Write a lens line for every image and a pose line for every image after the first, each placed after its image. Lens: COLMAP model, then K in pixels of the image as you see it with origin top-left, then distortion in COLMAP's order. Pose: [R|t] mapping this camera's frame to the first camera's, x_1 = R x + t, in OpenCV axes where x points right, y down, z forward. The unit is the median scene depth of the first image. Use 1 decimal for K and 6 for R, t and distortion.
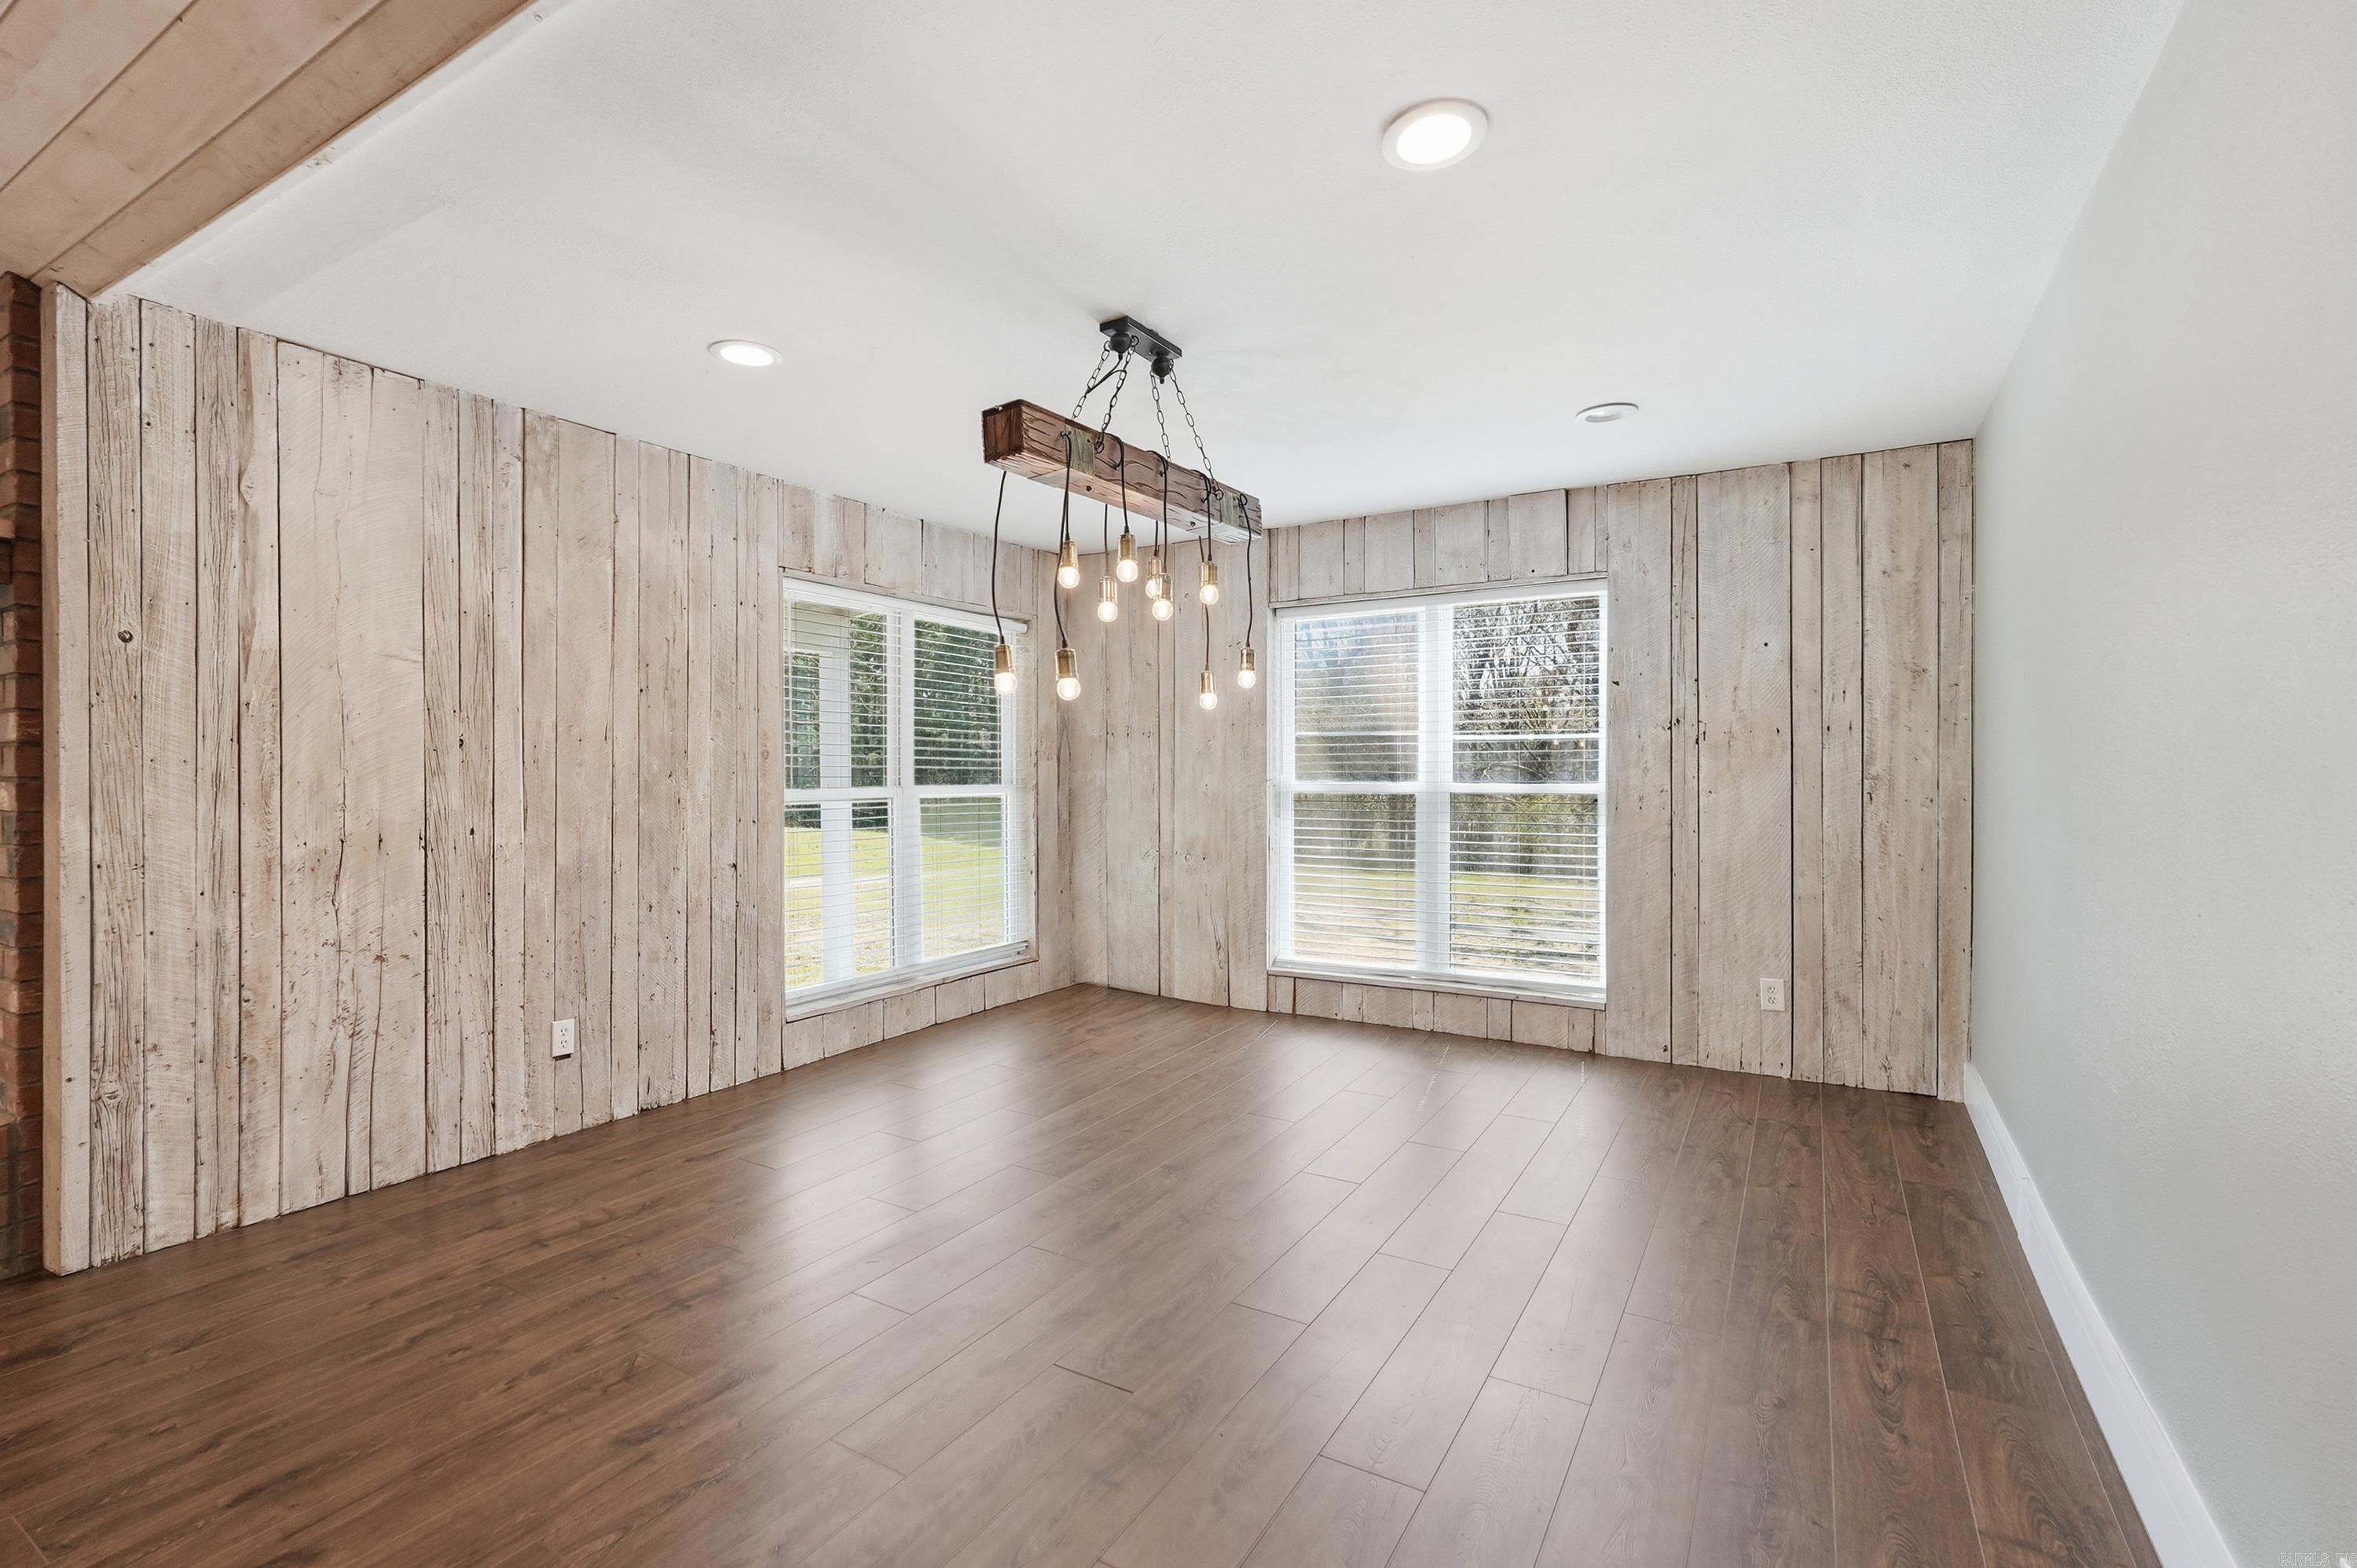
lens RADIAL K [[1066.7, 0, 1181.5], [0, 1066.7, 775.1], [0, 0, 1]] dist [-0.015618, 0.008739]
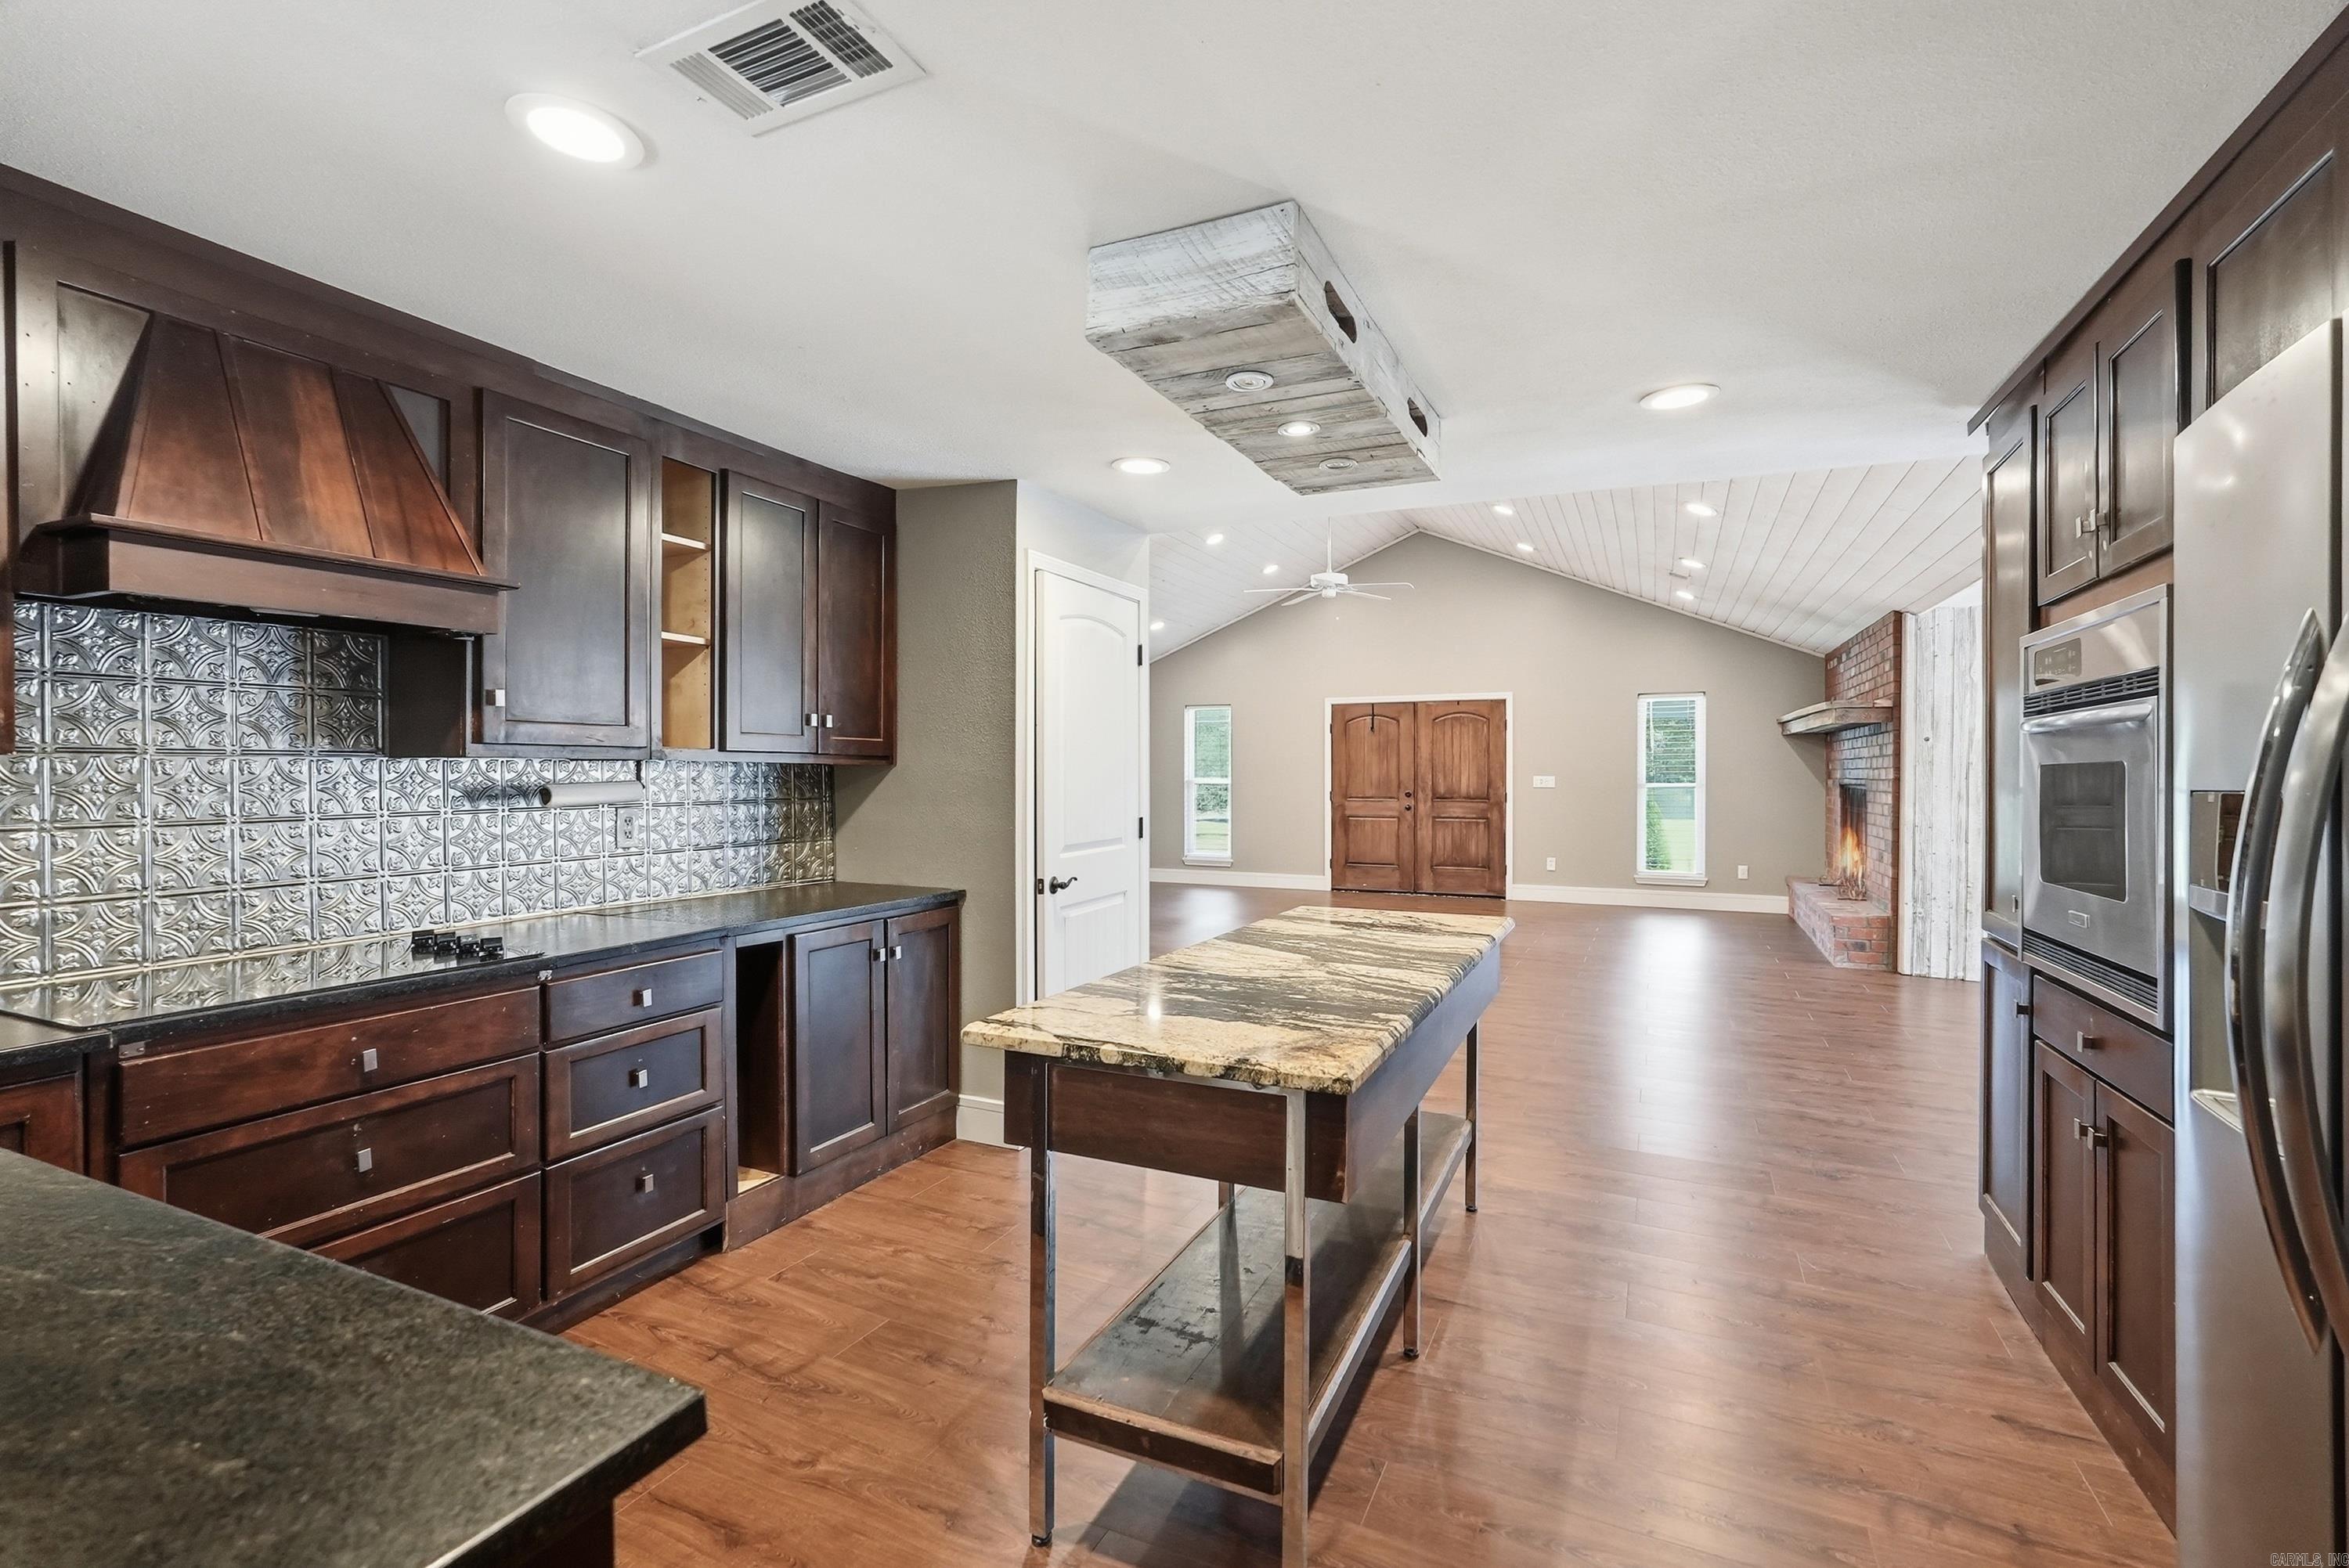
lens RADIAL K [[1041.0, 0, 1168.9], [0, 1041.0, 772.9], [0, 0, 1]] dist [-0.009575, -0.000025]
pose [[0.095898, 0.007455, -0.995363, 0.893856], [-0.012255, 0.999905, 0.006308, -0.026547], [0.995316, 0.011593, 0.095980, -0.722628]]
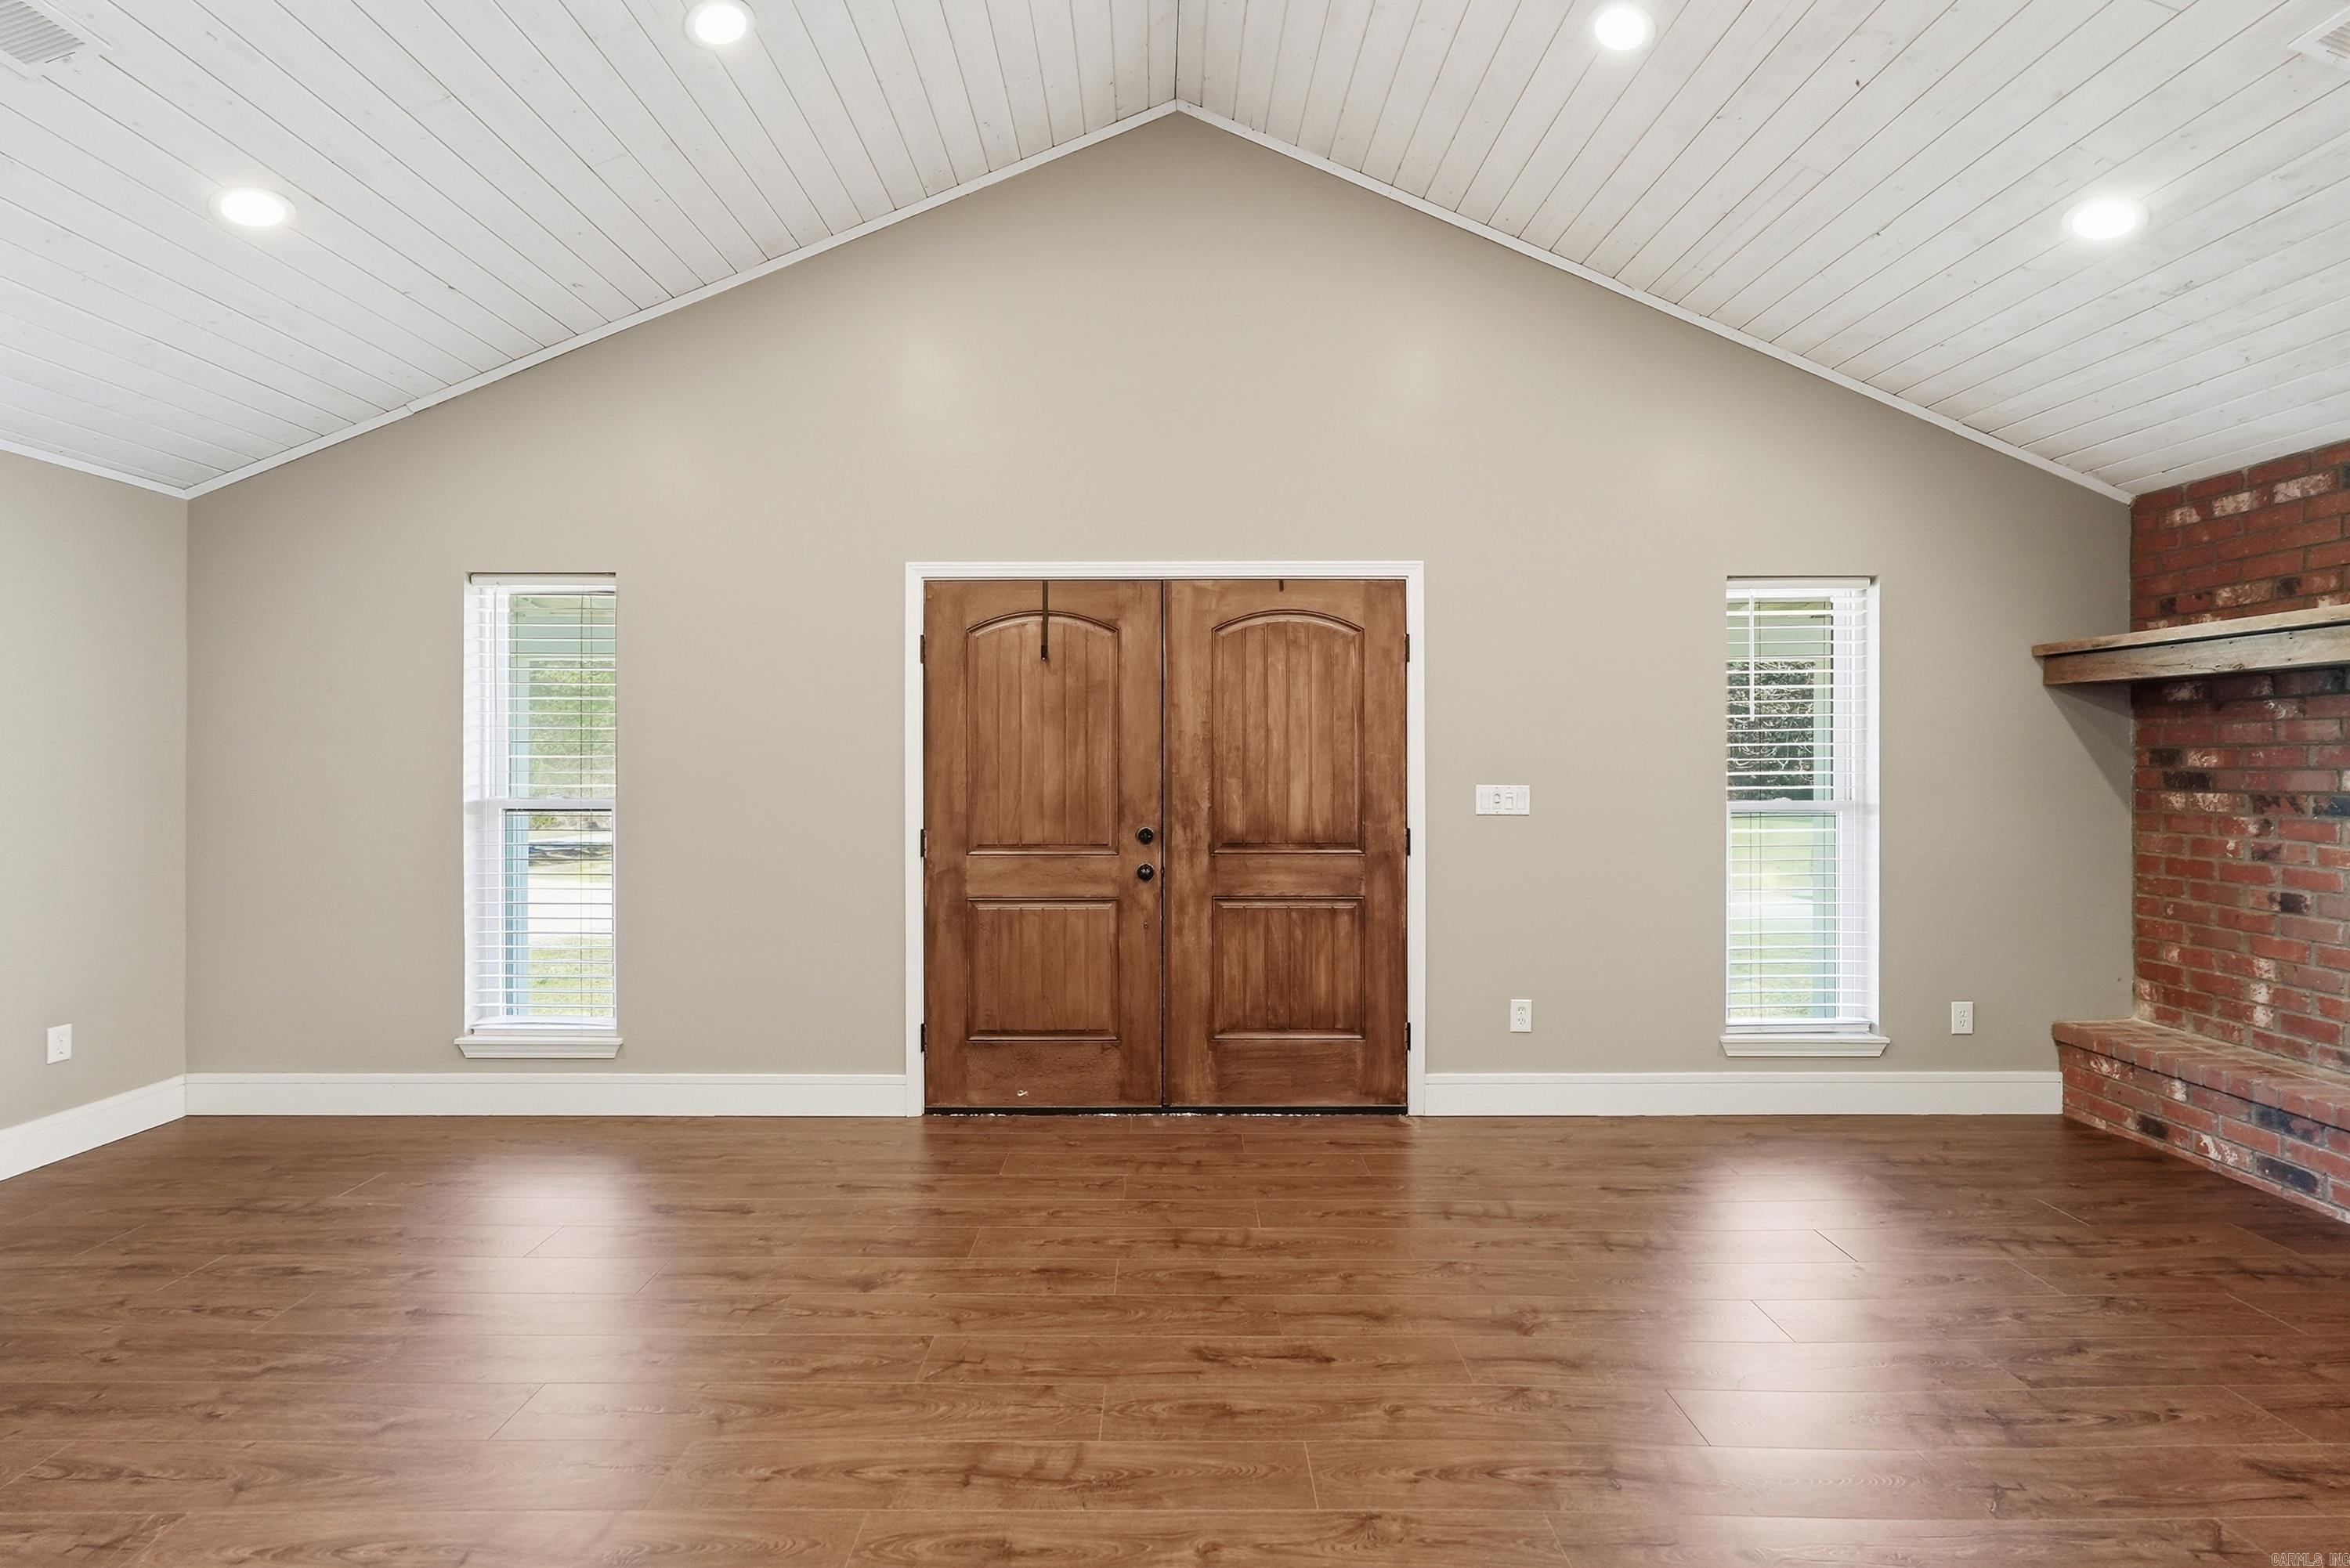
lens RADIAL K [[1054.5, 0, 1172.0], [0, 1054.5, 762.2], [0, 0, 1]] dist [-0.017586, 0.009001]
pose [[0.517354, 0.005999, -0.855751, -0.953117], [-0.012934, 0.999916, -0.000810, -0.029786], [0.855674, 0.011487, 0.517388, -0.315981]]
